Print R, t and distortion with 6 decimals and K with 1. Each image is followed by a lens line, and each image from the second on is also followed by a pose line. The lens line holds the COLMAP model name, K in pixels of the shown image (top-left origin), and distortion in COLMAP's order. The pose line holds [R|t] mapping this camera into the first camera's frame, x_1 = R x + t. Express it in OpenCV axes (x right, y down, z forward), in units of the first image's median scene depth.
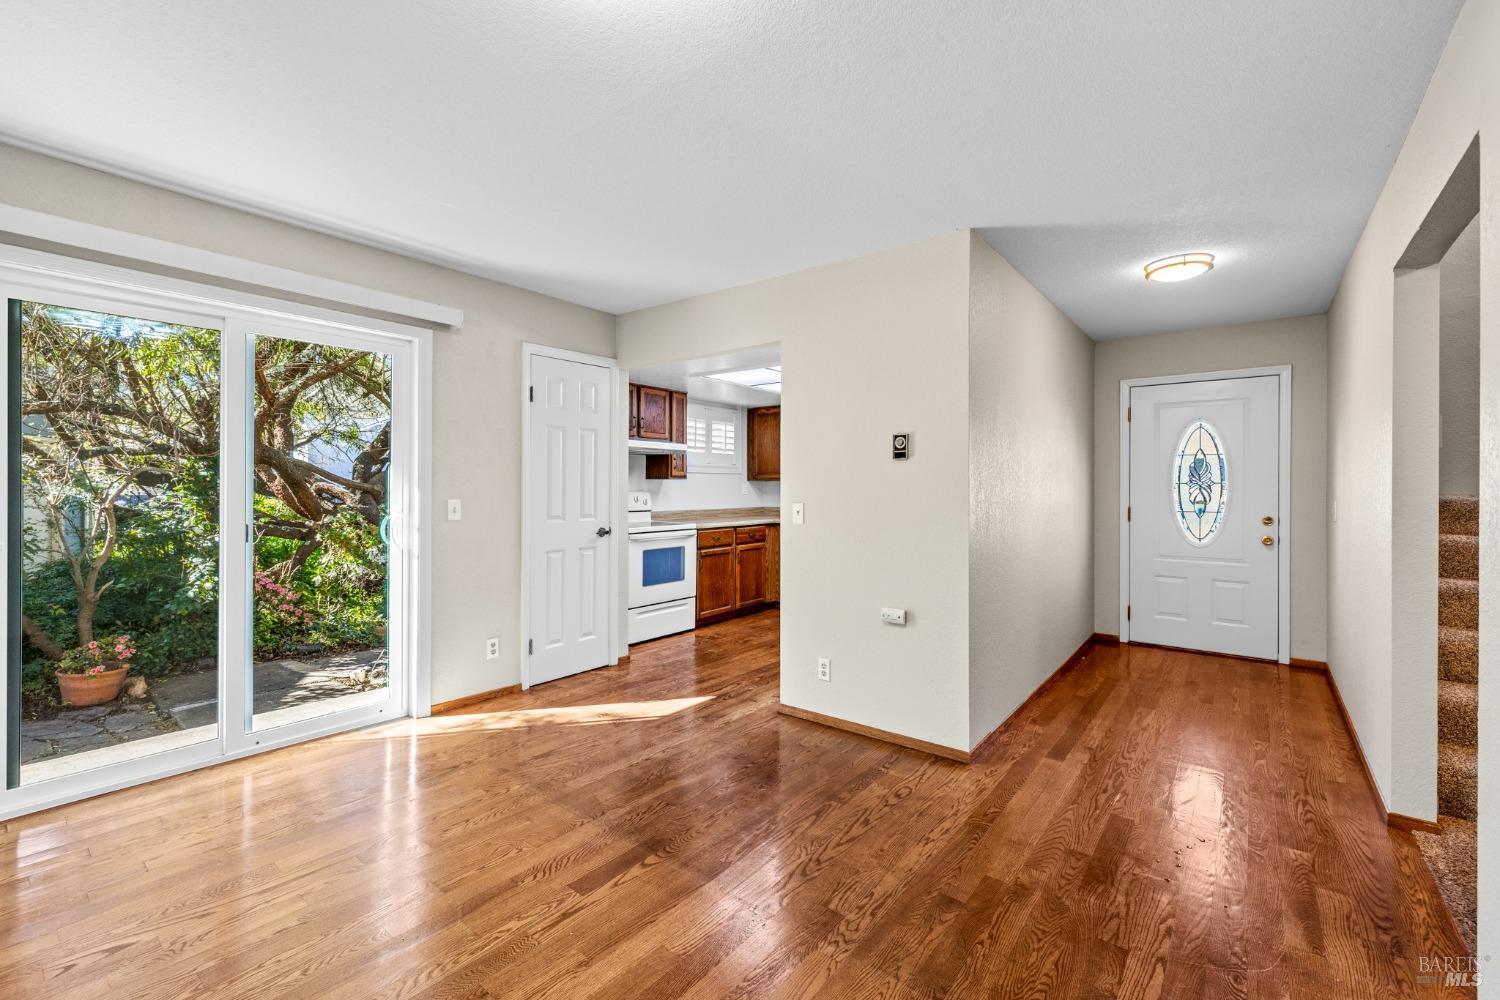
lens RADIAL K [[634.6, 0, 752.7], [0, 634.6, 486.4], [0, 0, 1]] dist [-0.000473, -0.000091]
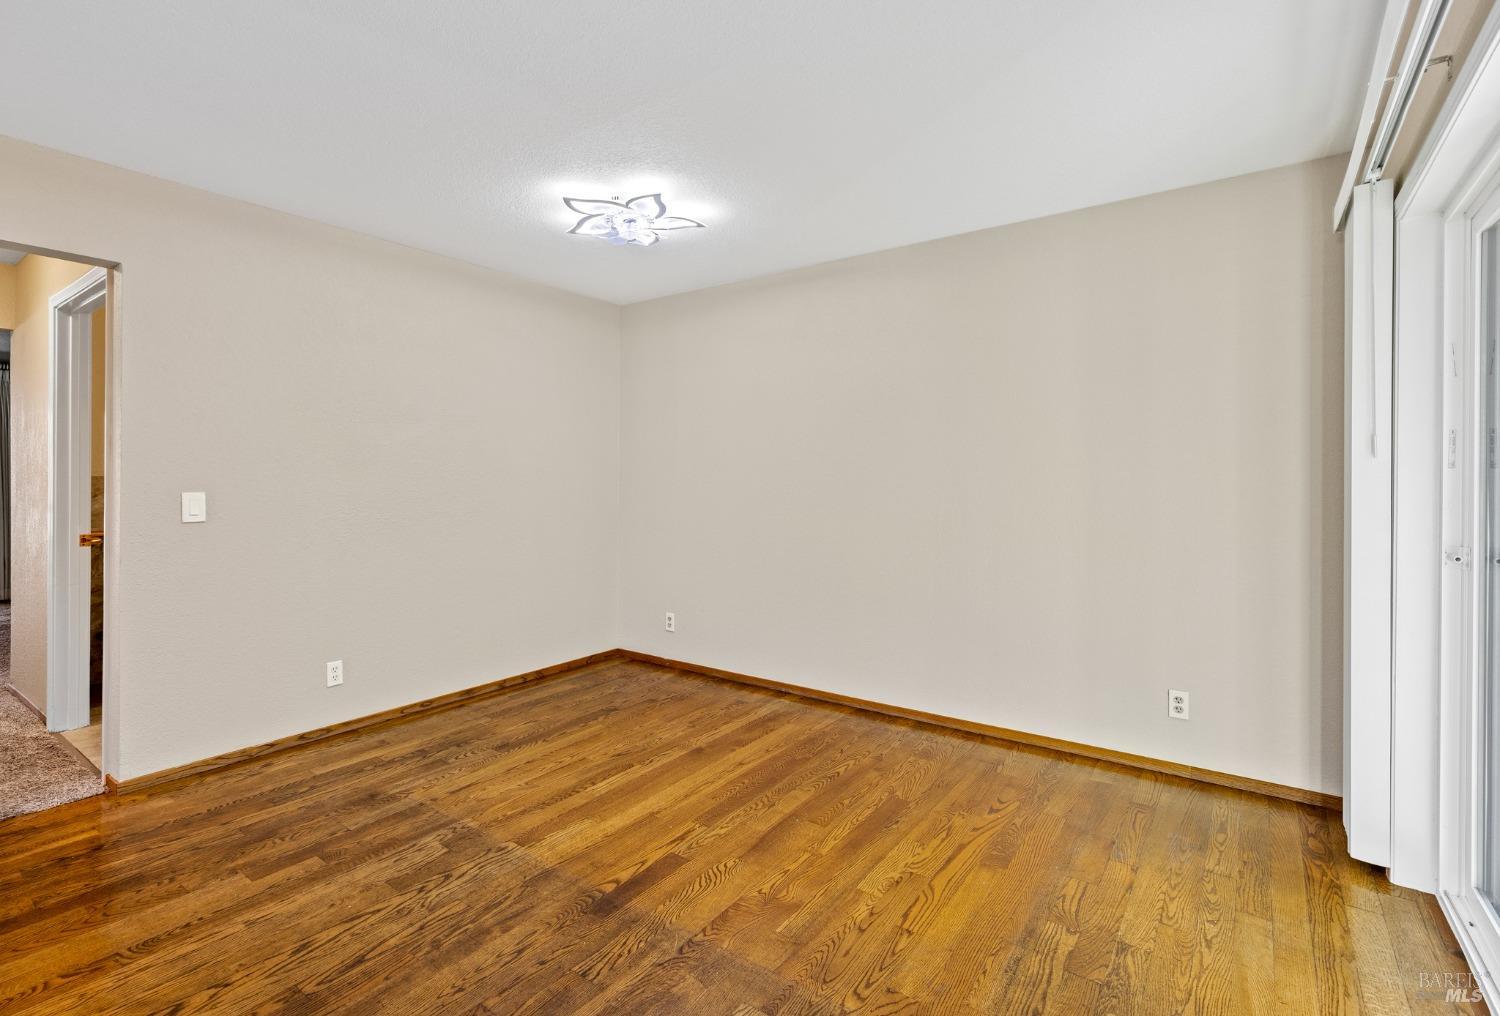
lens RADIAL K [[701.3, 0, 745.6], [0, 701.3, 482.9], [0, 0, 1]] dist [-0.000319, 0.000207]
pose [[-0.998970, -0.009985, -0.044257, -0.184043], [-0.010033, 0.999949, 0.000857, 0.005761], [0.044247, 0.001300, -0.999020, 1.211582]]
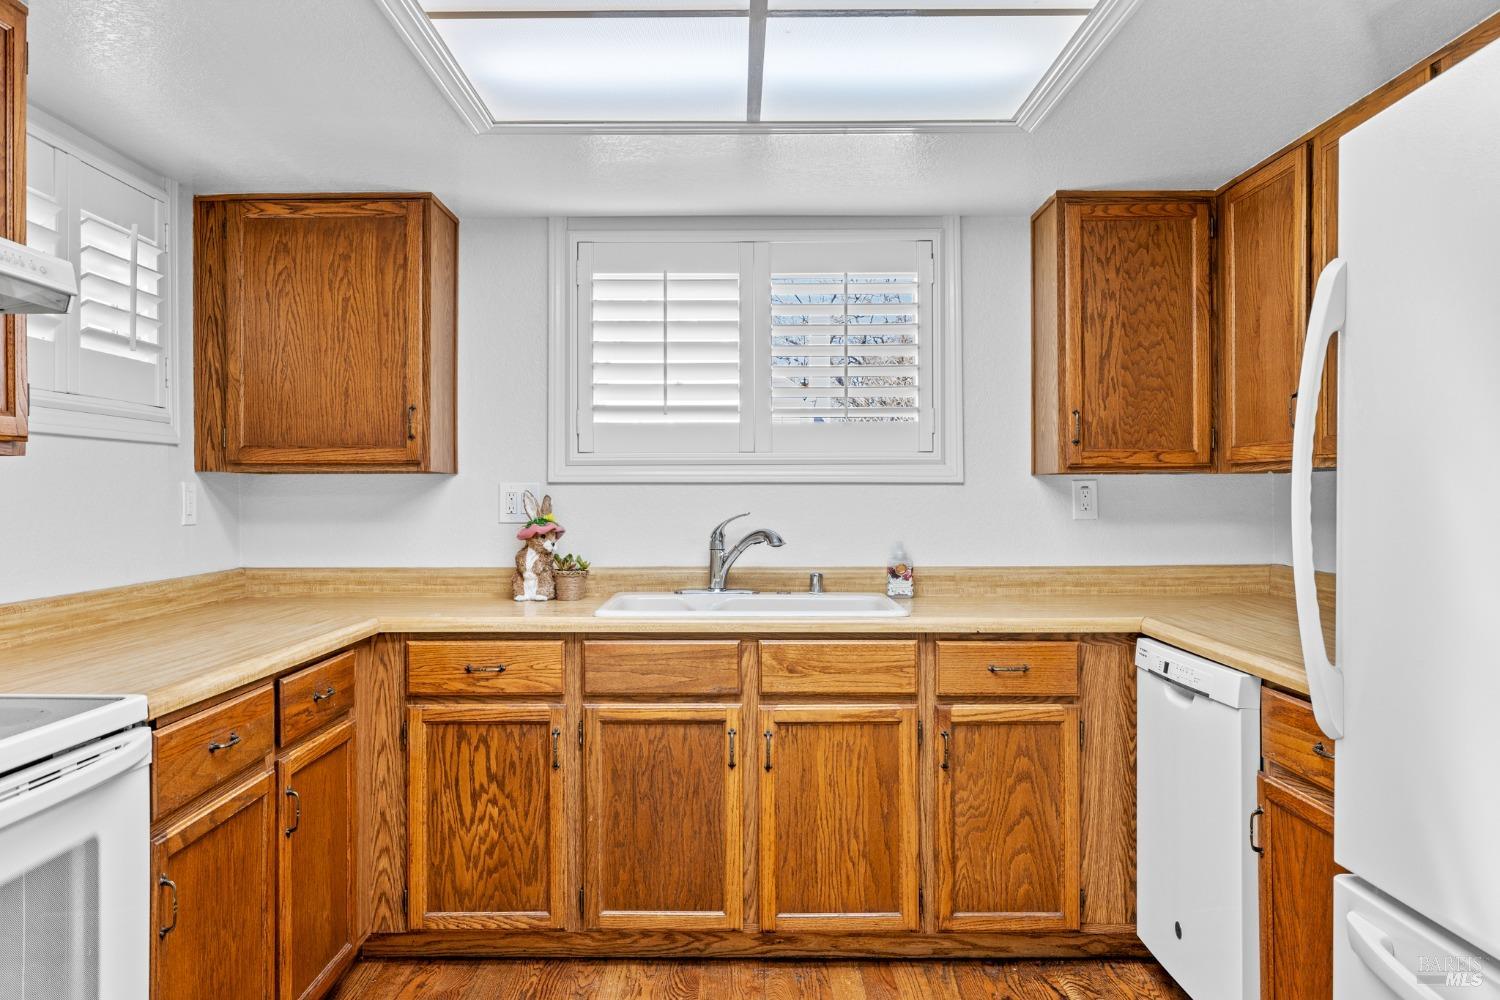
lens RADIAL K [[1124.7, 0, 750.0], [0, 1124.7, 500.0], [0, 0, 1]] dist [-0.001123, -0.000686]
pose [[0.776860, -0.006292, 0.629642, -0.246878], [0.004052, 0.999979, 0.004994, 0.002198], [-0.629660, -0.001329, 0.776870, 0.985835]]
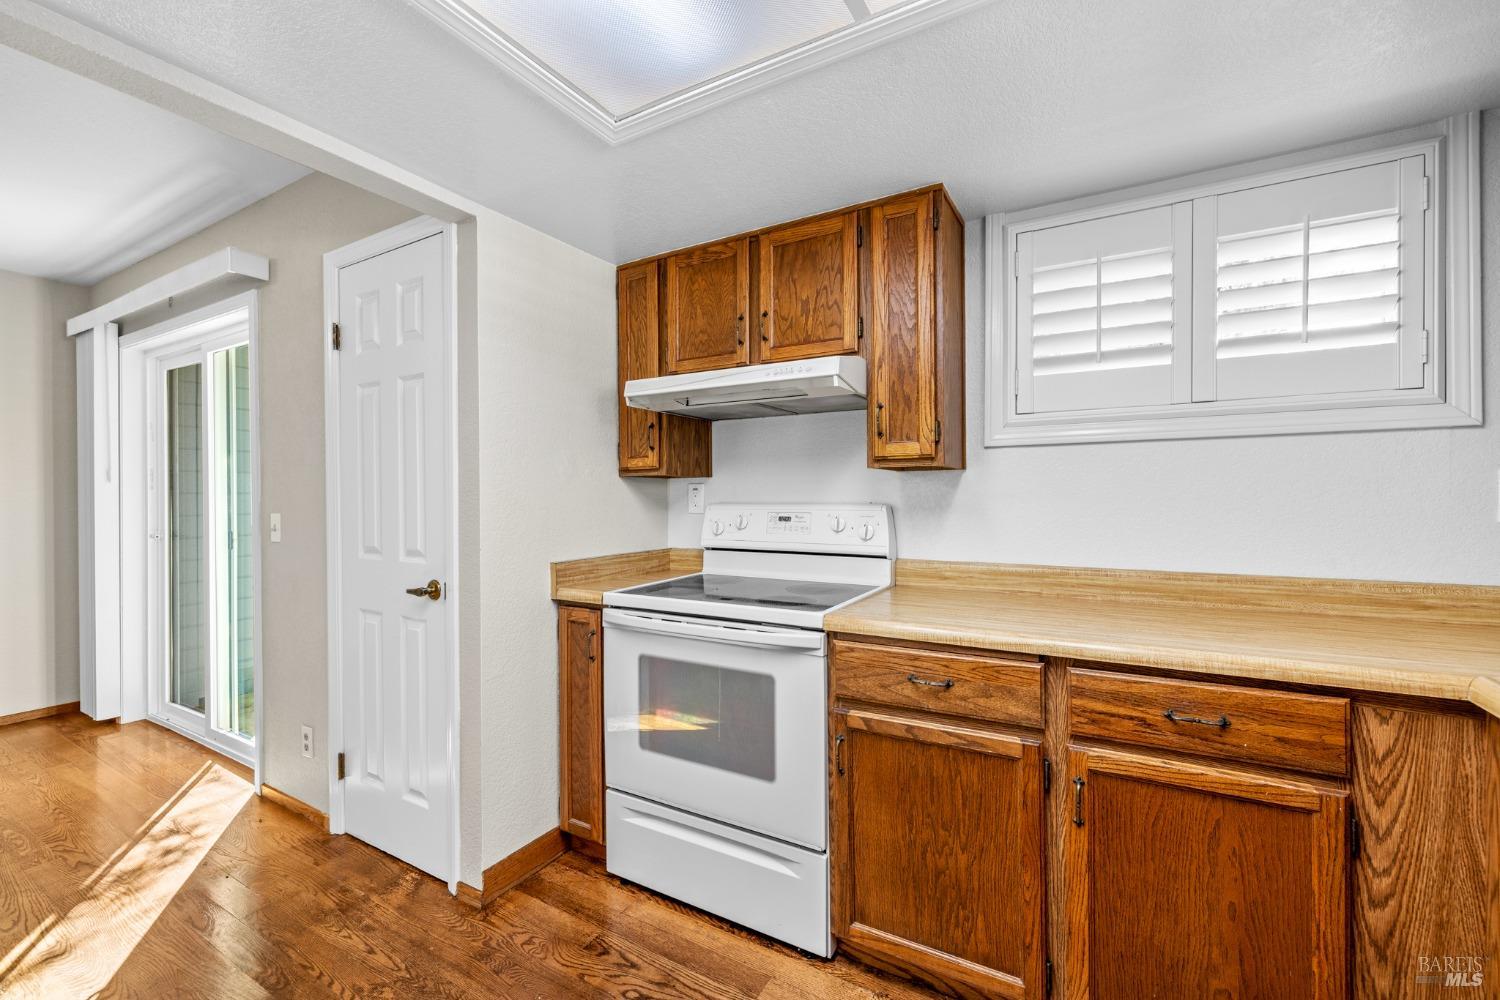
lens RADIAL K [[638.2, 0, 727.1], [0, 638.2, 501.1], [0, 0, 1]] dist [-0.002972, -0.000397]
pose [[0.129955, 0.003172, -0.991515, 0.316396], [0.004047, 0.999985, 0.003730, 0.006421], [0.991512, -0.004497, 0.129940, 1.425310]]
